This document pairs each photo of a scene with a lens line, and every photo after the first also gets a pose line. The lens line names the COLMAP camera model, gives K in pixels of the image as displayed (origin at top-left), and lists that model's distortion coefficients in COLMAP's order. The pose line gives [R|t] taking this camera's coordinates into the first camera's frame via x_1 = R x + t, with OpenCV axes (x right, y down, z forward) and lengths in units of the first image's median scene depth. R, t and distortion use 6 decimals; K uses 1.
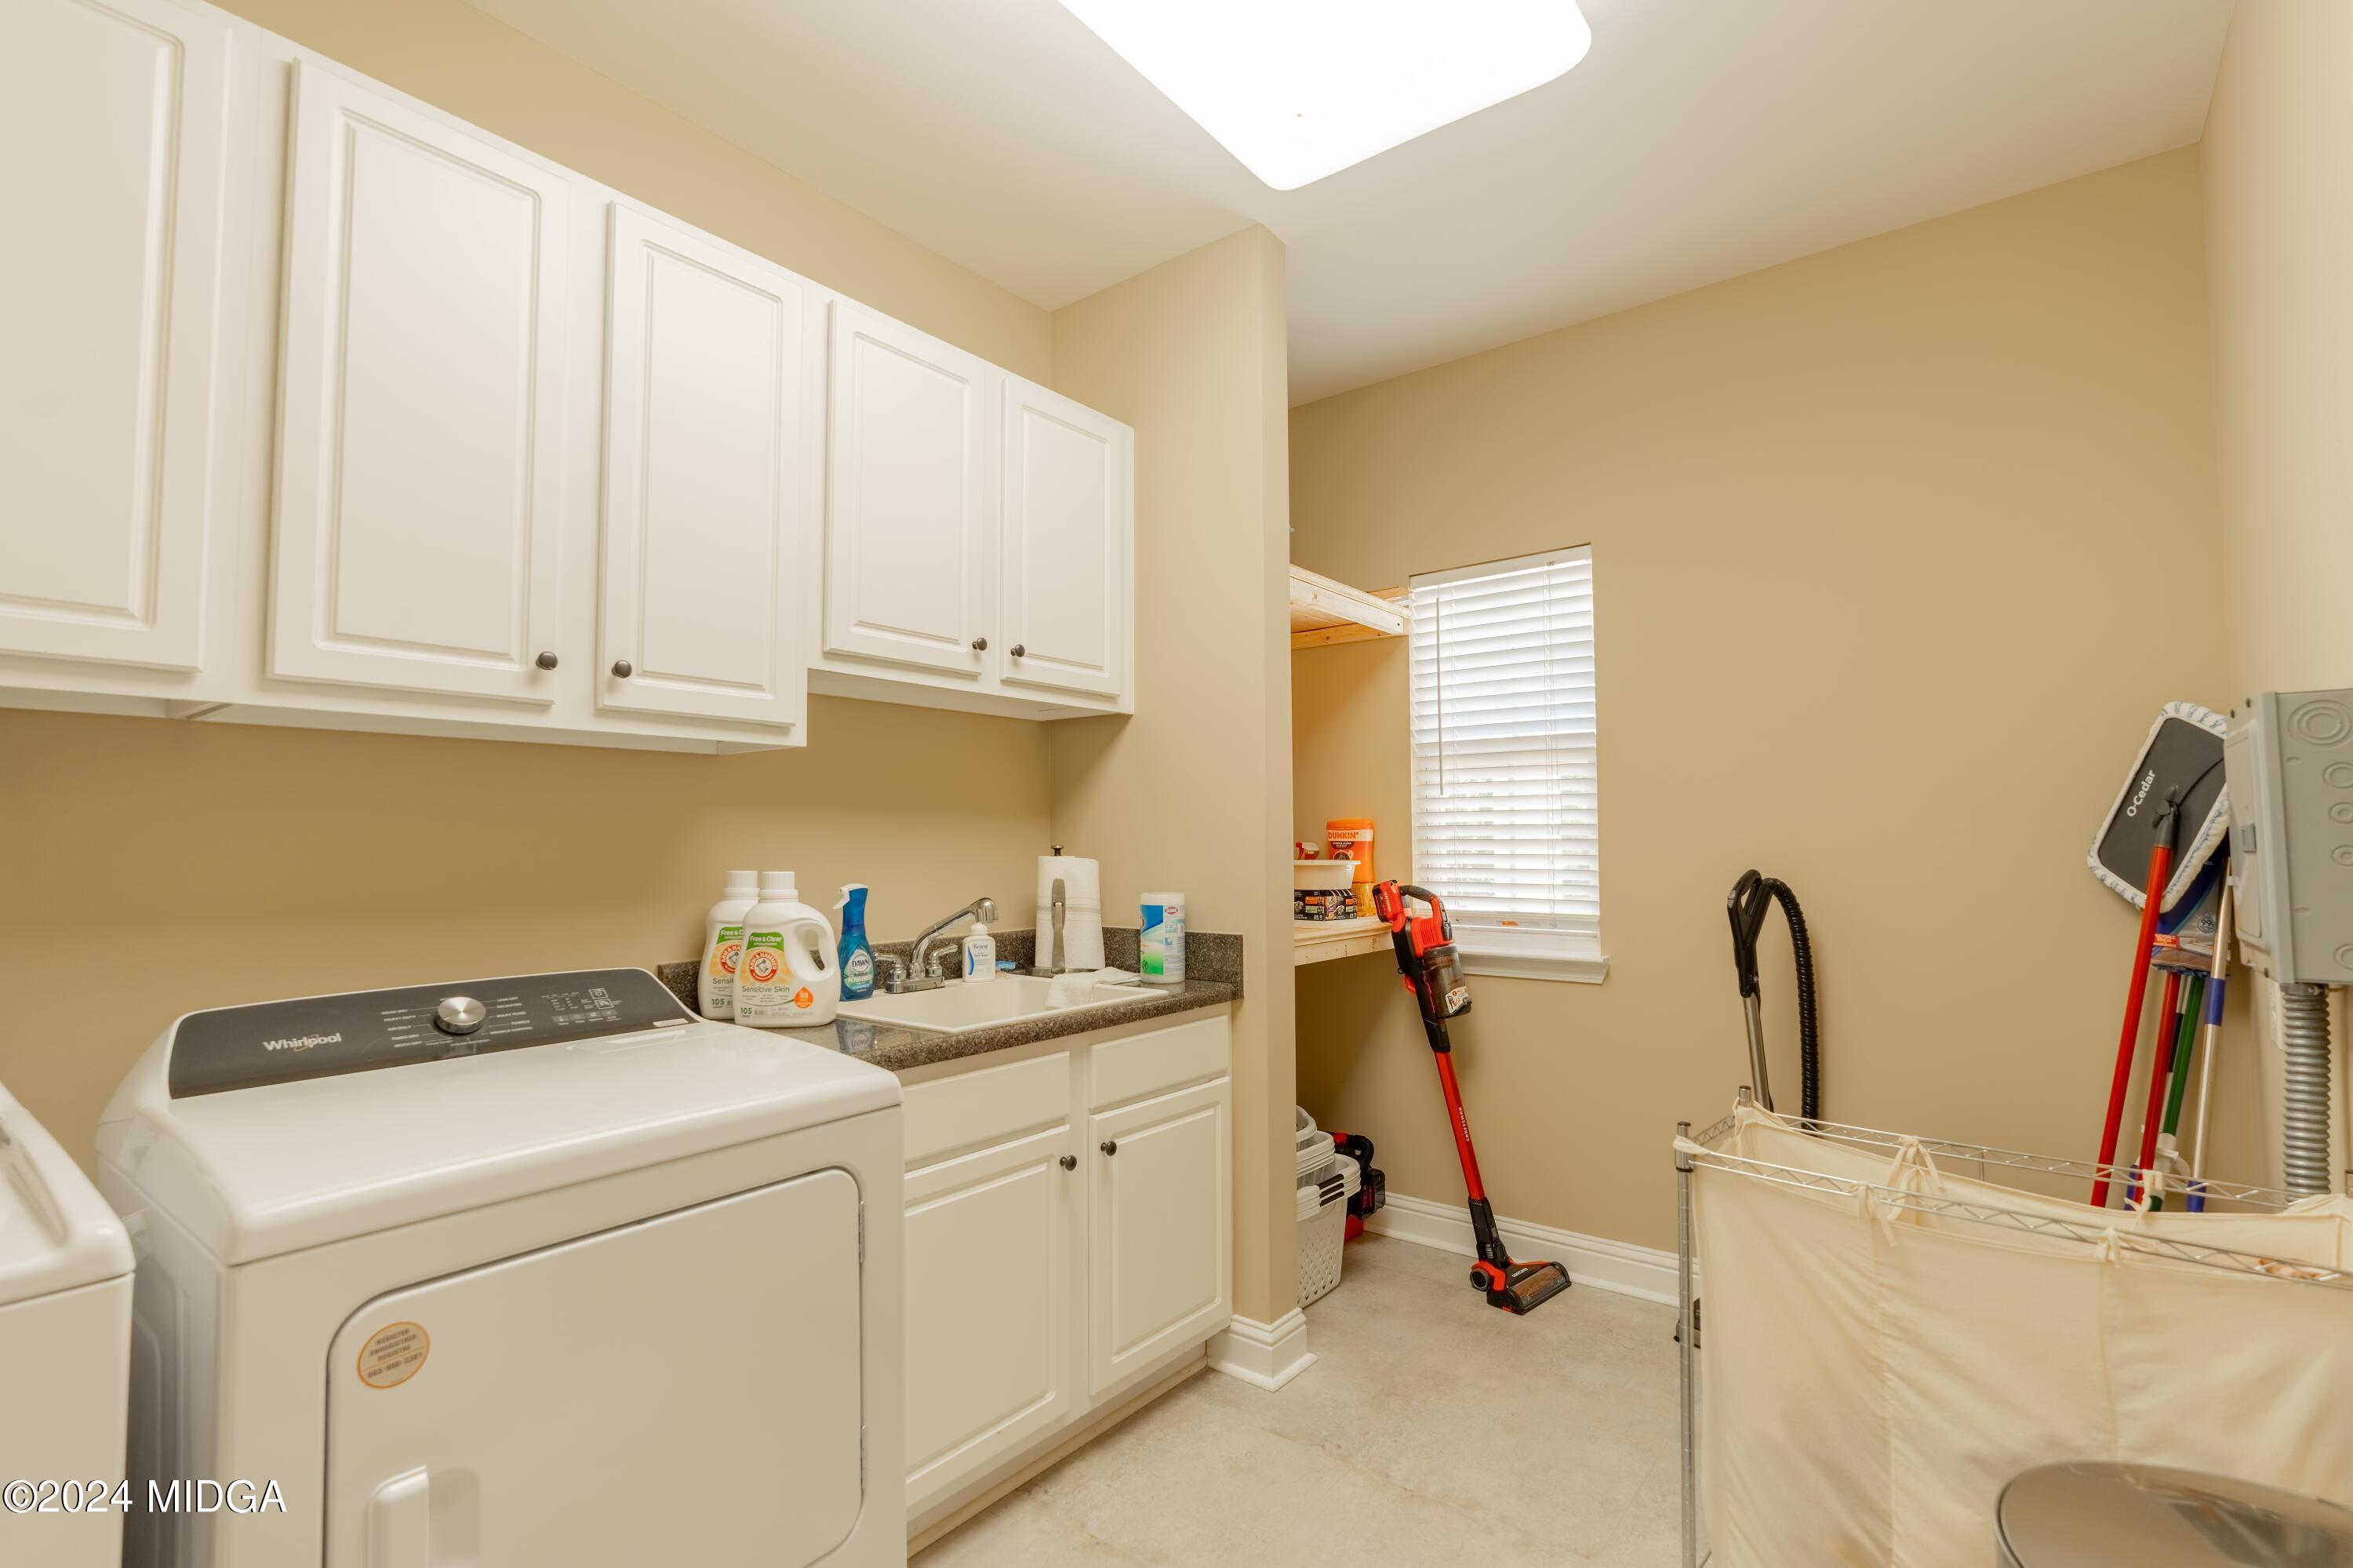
lens RADIAL K [[1040.6, 0, 1164.4], [0, 1040.6, 787.2], [0, 0, 1]] dist [-0.003263, -0.000891]
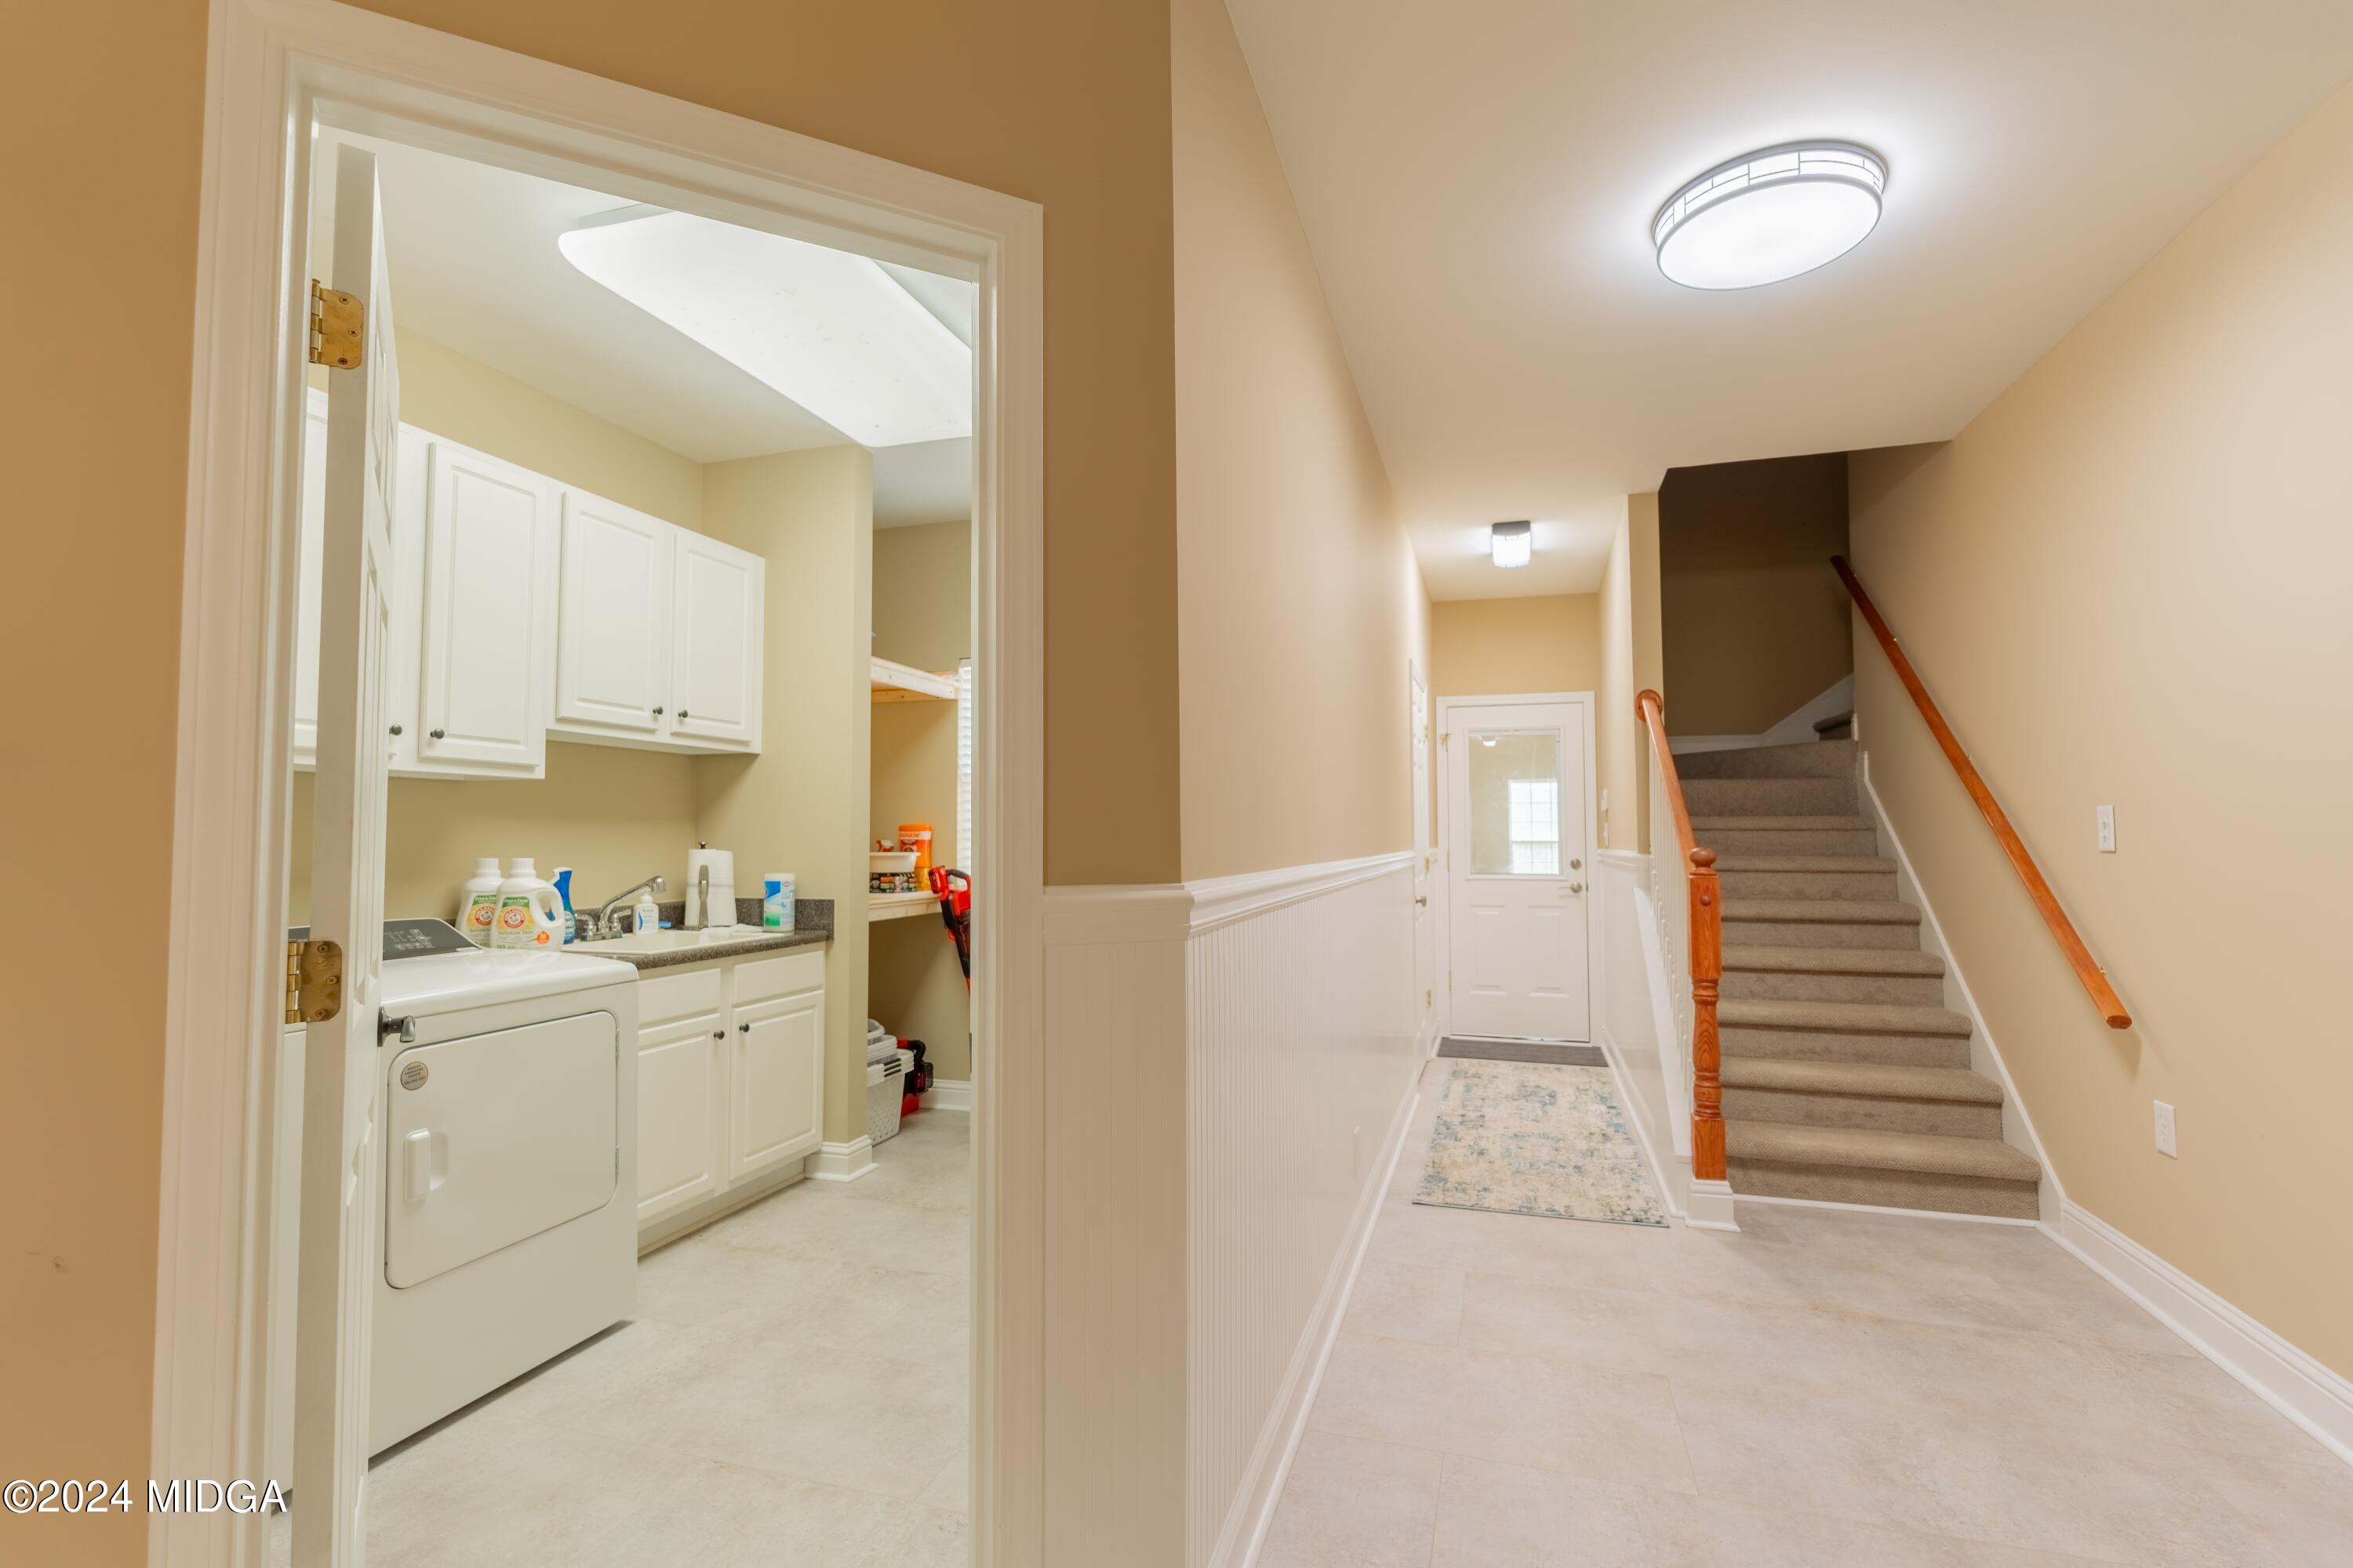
lens RADIAL K [[1040.6, 0, 1164.4], [0, 1040.6, 787.2], [0, 0, 1]] dist [-0.003263, -0.000891]
pose [[0.931661, 0.018966, 0.362834, -0.032964], [-0.019369, 0.999809, -0.002528, -0.032089], [-0.362813, -0.004673, 0.931850, -0.636523]]
